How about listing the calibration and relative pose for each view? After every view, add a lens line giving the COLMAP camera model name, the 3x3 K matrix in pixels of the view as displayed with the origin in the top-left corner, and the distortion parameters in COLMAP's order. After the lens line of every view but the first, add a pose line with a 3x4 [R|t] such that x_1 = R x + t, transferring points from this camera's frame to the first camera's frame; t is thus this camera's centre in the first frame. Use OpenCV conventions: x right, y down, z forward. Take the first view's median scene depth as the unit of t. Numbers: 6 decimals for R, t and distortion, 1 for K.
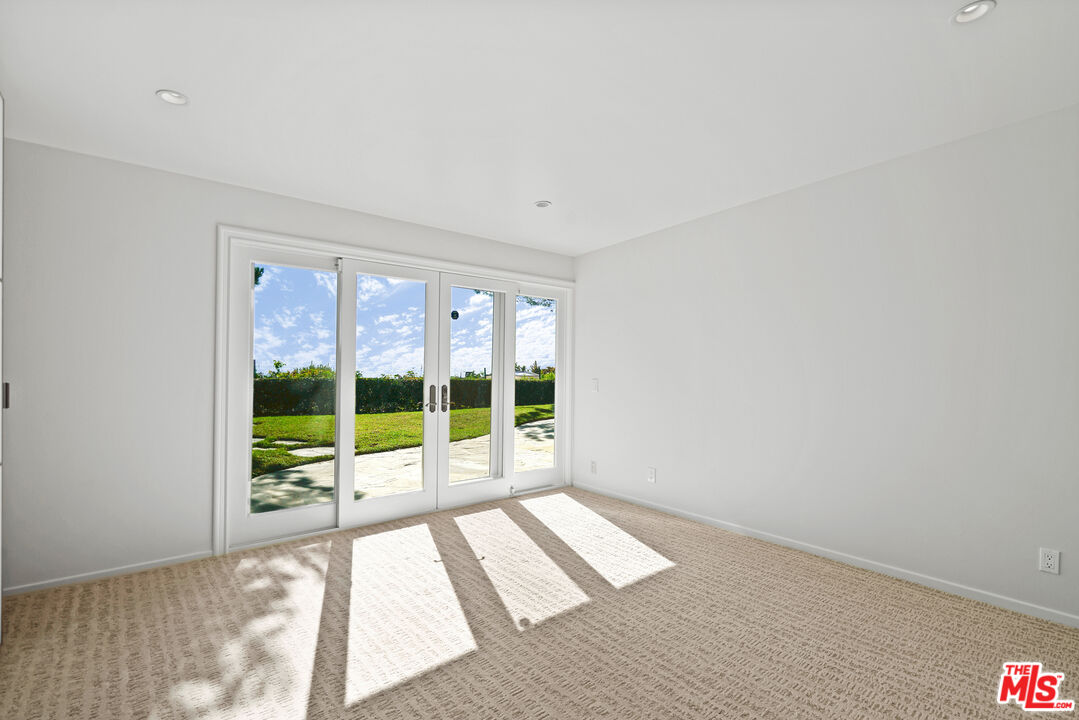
lens RADIAL K [[497.0, 0, 548.8], [0, 497.0, 363.0], [0, 0, 1]] dist [-0.010377, -0.000281]
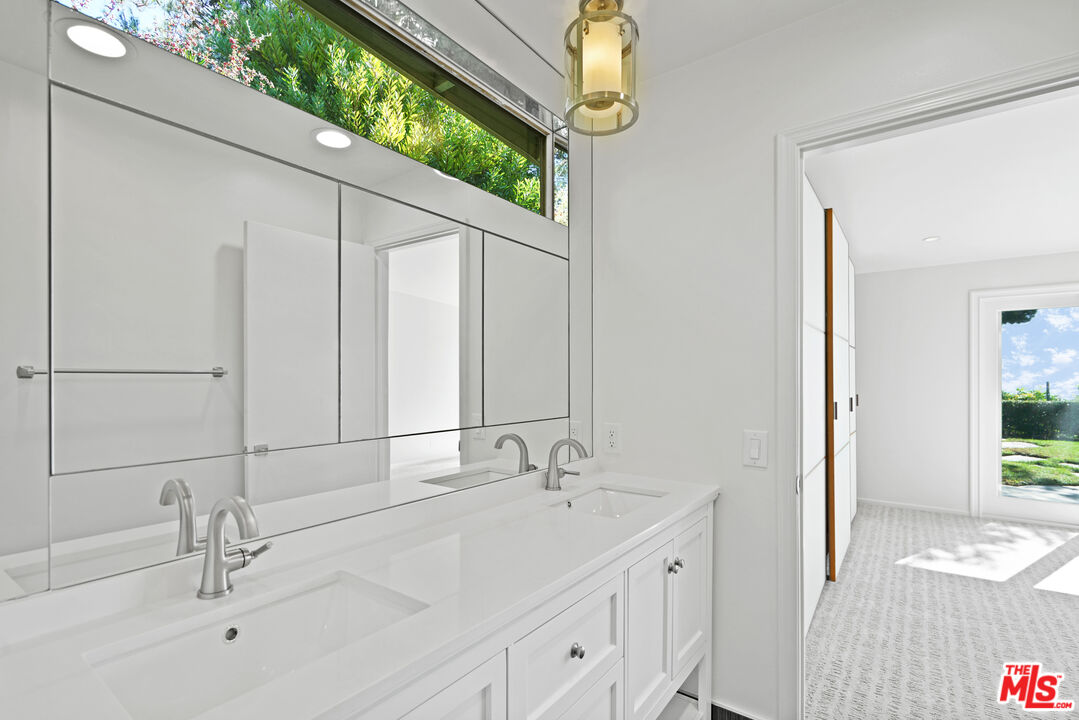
lens RADIAL K [[497.0, 0, 539.7], [0, 497.0, 371.9], [0, 0, 1]] dist [-0.010377, -0.000281]
pose [[0.198943, -0.020478, -0.979797, 0.355585], [-0.002715, 0.999766, -0.021446, -0.001700], [0.980007, 0.006927, 0.198841, -0.382332]]
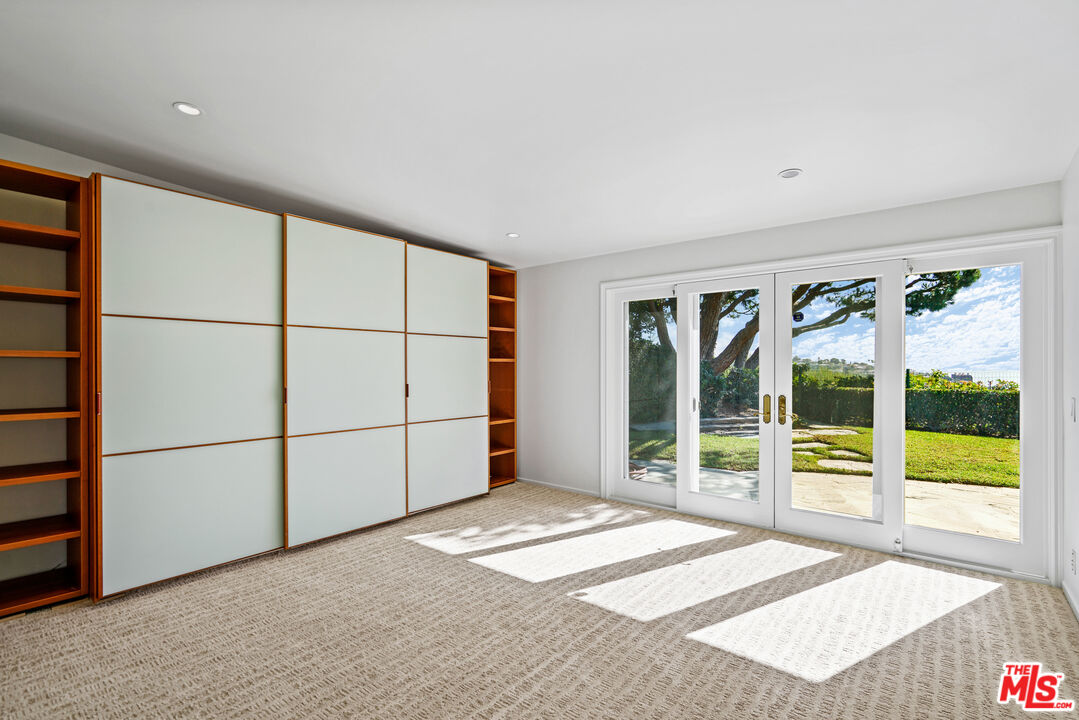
lens RADIAL K [[497.0, 0, 528.6], [0, 497.0, 368.0], [0, 0, 1]] dist [-0.010377, -0.000281]
pose [[0.167720, -0.014508, -0.985728, 0.554668], [0.005944, 0.999888, -0.013705, 0.003586], [0.985817, -0.003561, 0.167788, 0.350546]]
